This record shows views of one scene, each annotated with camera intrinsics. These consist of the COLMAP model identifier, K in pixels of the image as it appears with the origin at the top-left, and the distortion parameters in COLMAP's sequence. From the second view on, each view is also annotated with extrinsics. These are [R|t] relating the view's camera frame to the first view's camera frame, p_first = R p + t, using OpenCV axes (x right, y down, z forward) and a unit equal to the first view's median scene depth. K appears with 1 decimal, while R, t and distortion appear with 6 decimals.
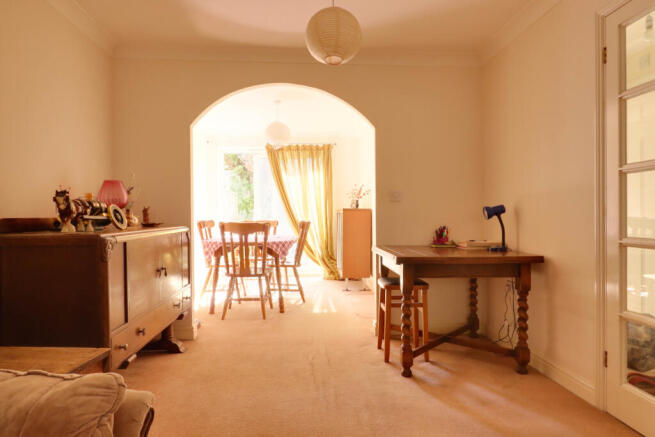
lens RADIAL K [[328.1, 0, 327.5], [0, 328.1, 218.5], [0, 0, 1]] dist [-0.025197, -0.000113]
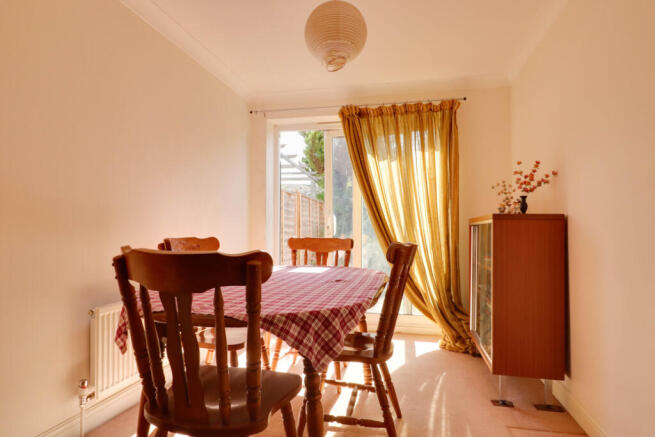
lens RADIAL K [[328.1, 0, 327.5], [0, 328.1, 218.5], [0, 0, 1]] dist [-0.025197, -0.000113]
pose [[0.948918, -0.001001, -0.315522, -0.021963], [-0.013101, 0.999008, -0.042567, -0.002156], [0.315251, 0.044526, 0.947963, 0.430086]]
